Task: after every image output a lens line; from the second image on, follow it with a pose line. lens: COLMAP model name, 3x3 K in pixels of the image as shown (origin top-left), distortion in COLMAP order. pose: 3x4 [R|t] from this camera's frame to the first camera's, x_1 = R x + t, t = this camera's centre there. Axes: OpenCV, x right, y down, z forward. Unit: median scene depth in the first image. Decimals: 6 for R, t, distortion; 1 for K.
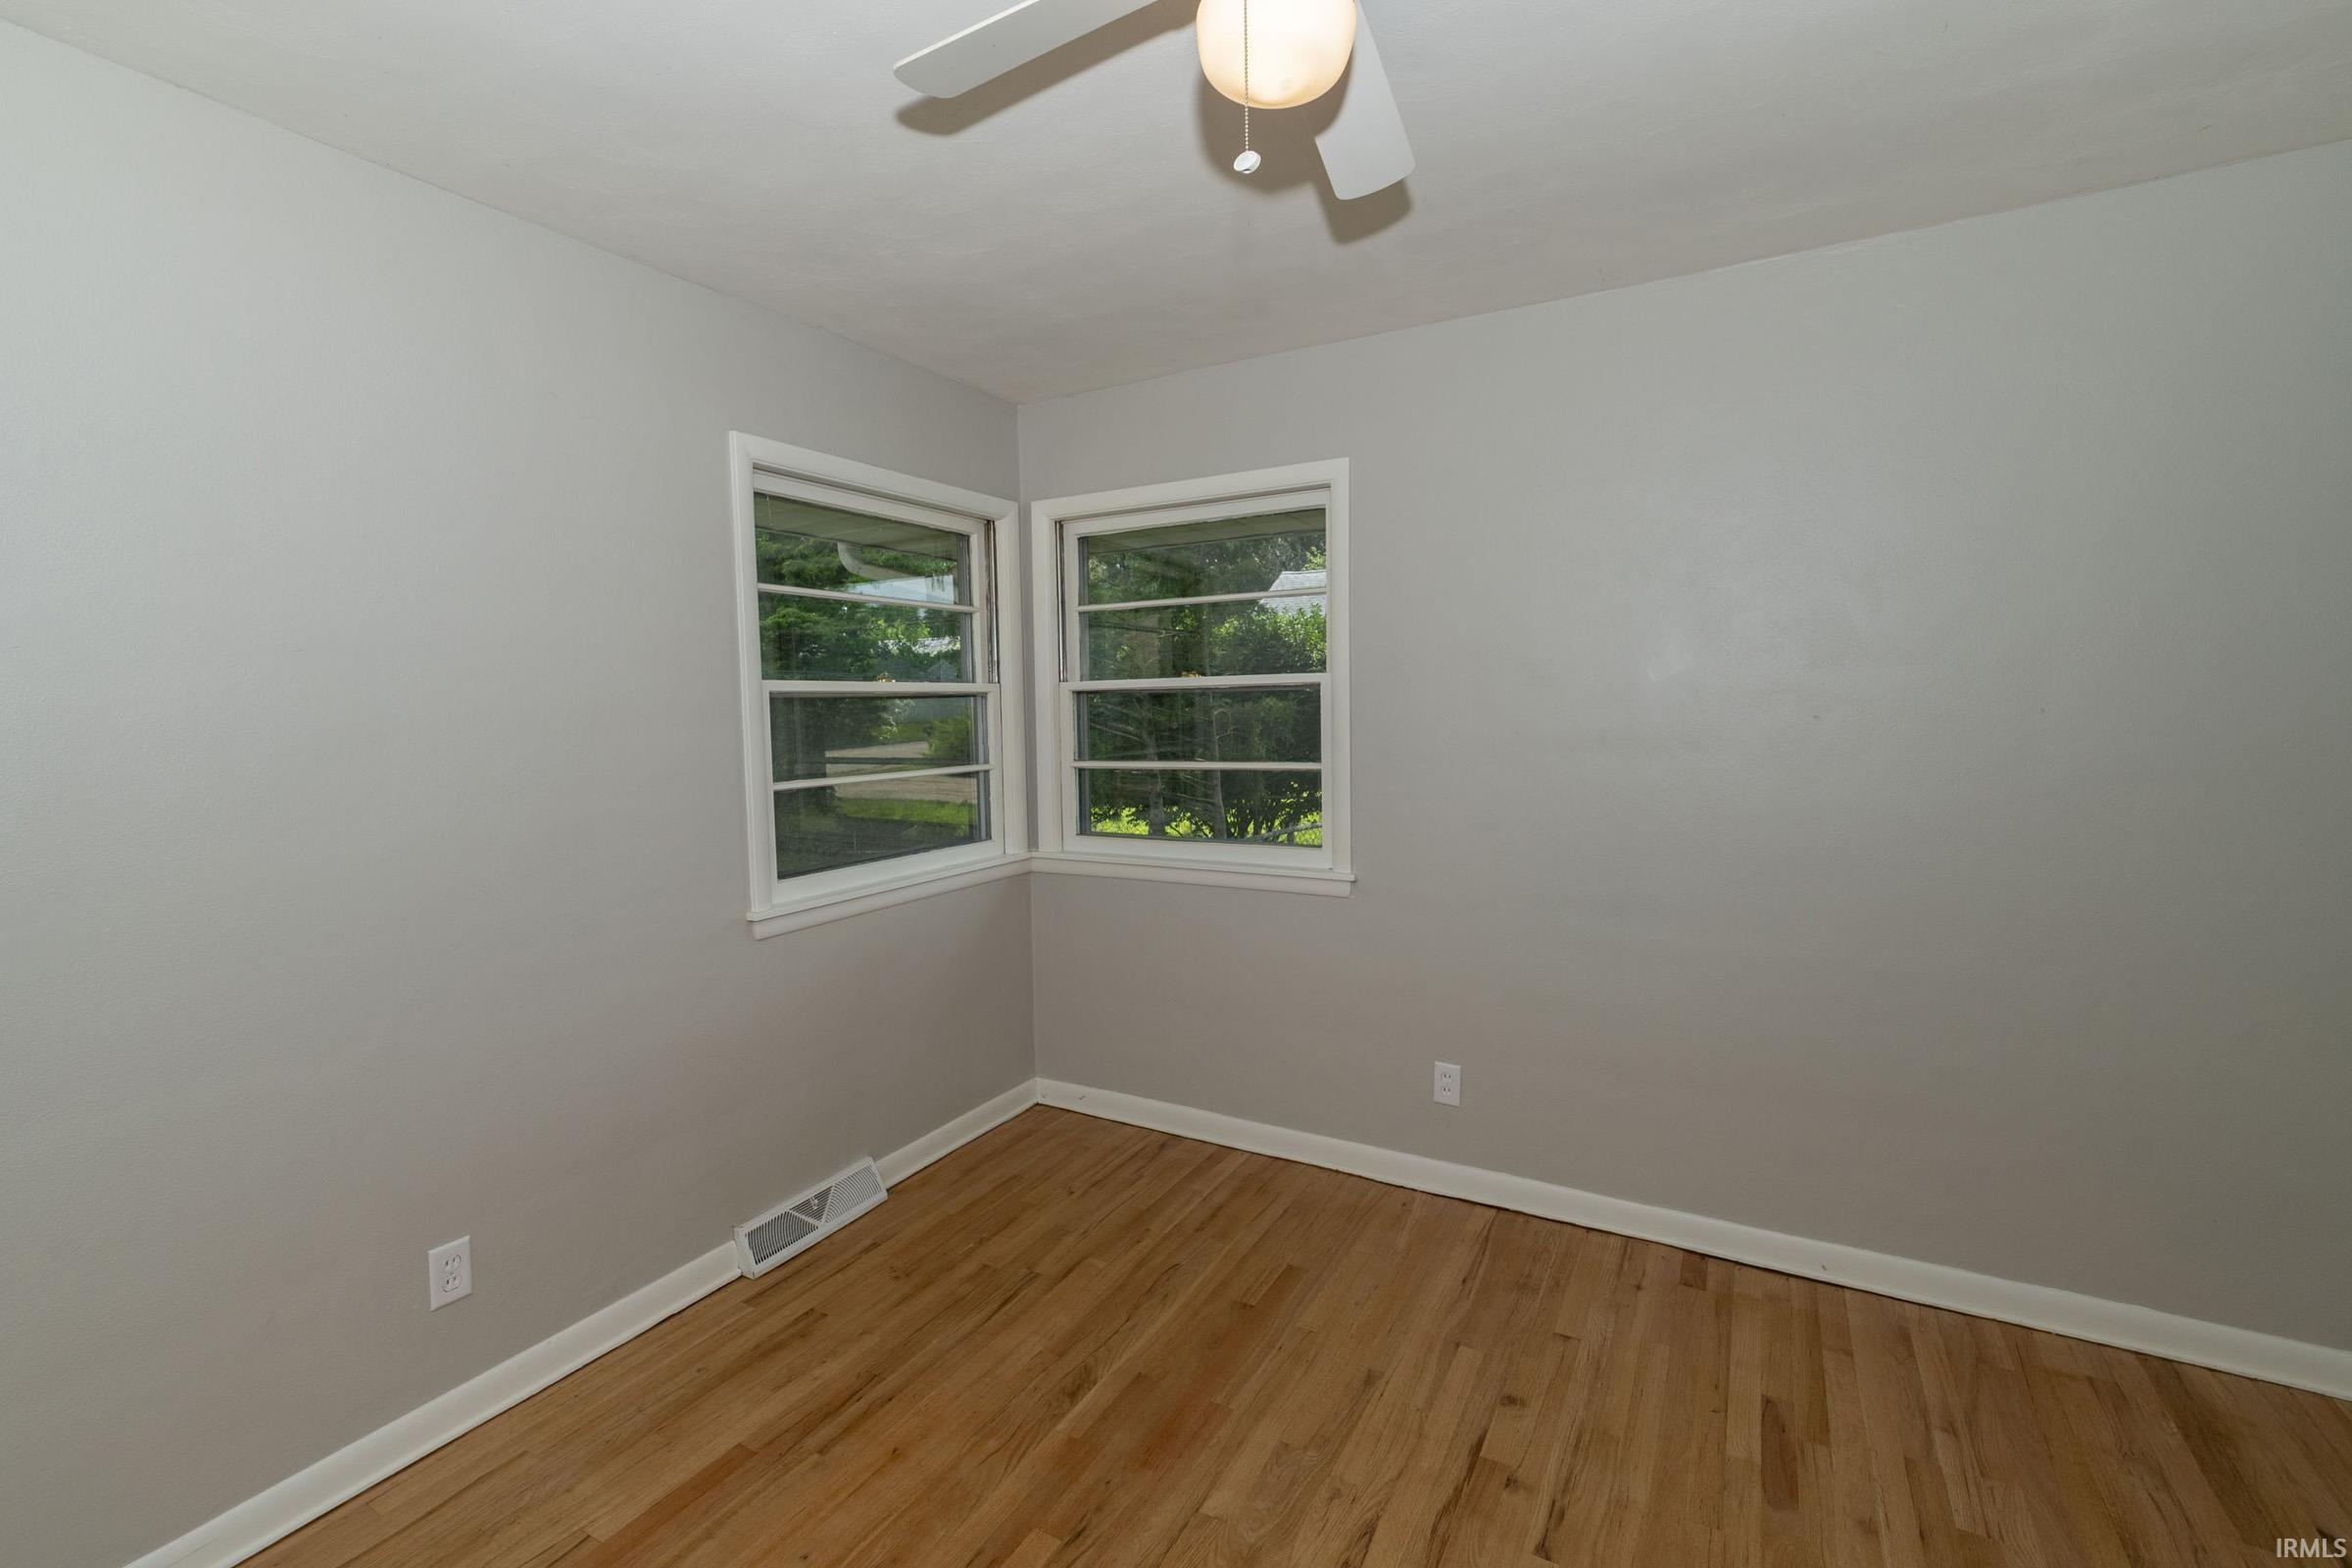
lens RADIAL K [[1053.4, 0, 1176.0], [0, 1053.4, 784.0], [0, 0, 1]] dist [-0.000785, -0.000700]
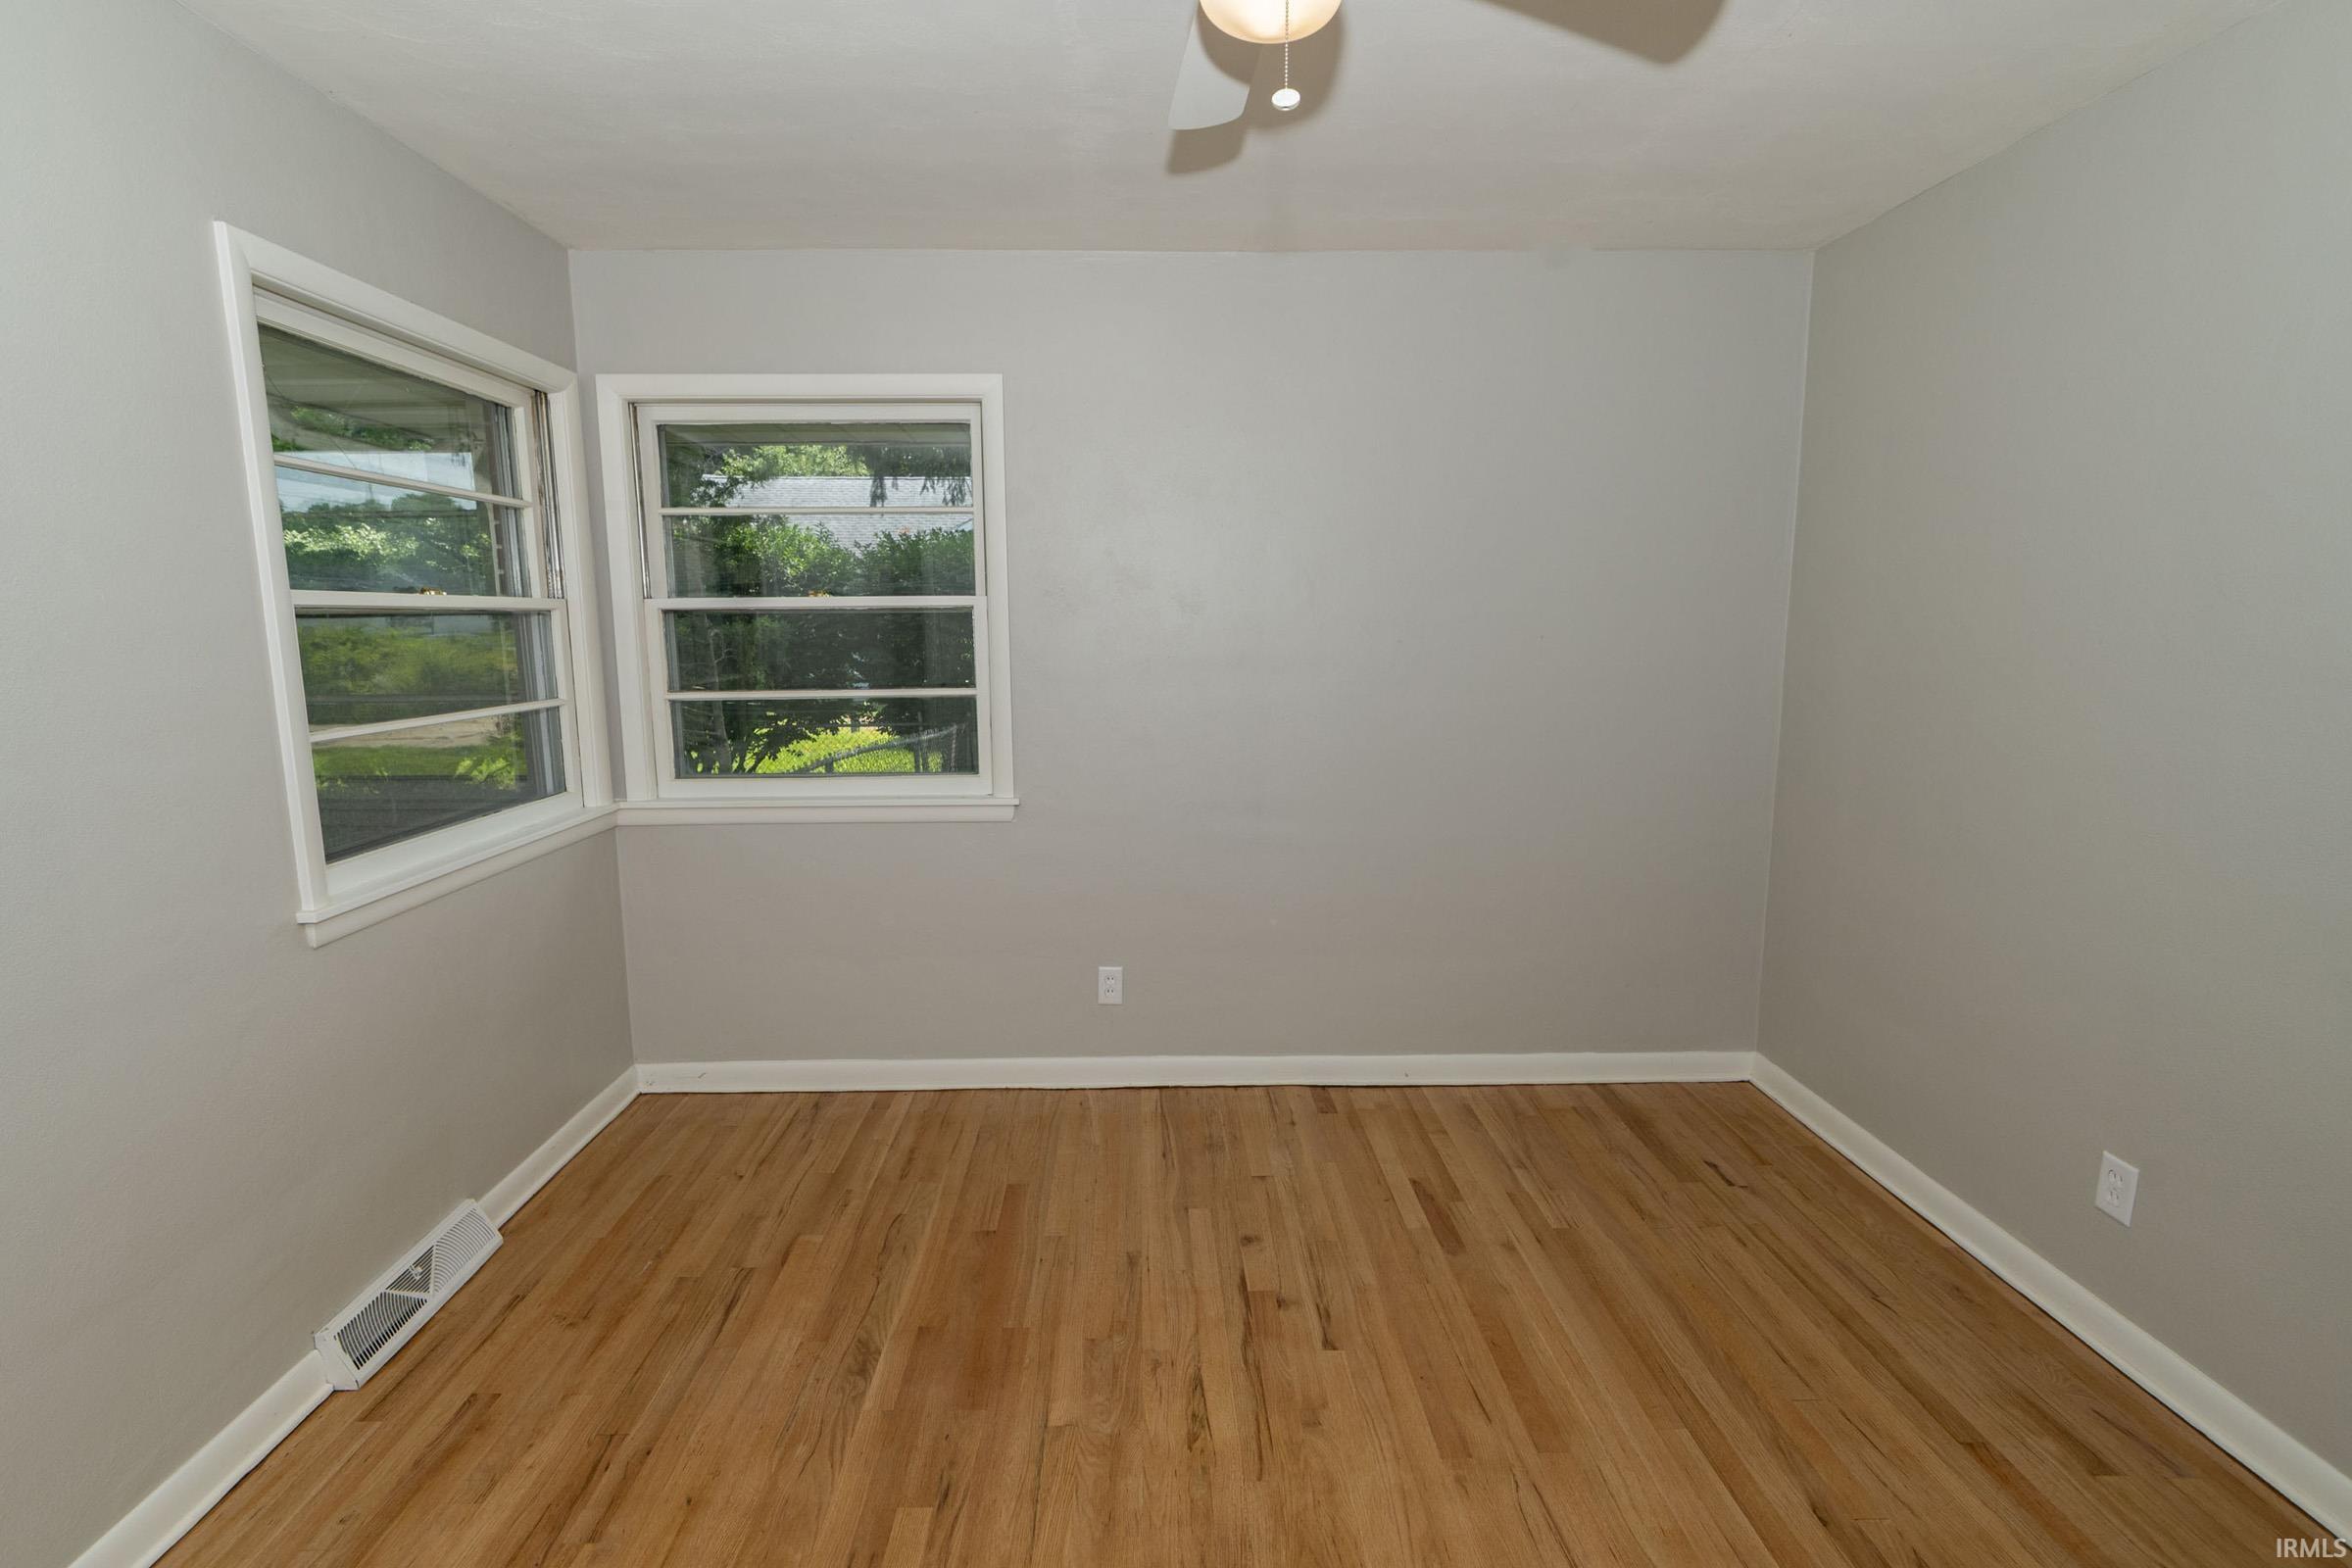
lens RADIAL K [[1057.7, 0, 1176.0], [0, 1057.7, 784.0], [0, 0, 1]] dist [-0.000377, -0.001290]
pose [[0.852876, -0.069241, 0.517502, -0.277142], [0.031196, 0.996155, 0.081871, -0.007591], [-0.521181, -0.053682, 0.851756, 0.073267]]
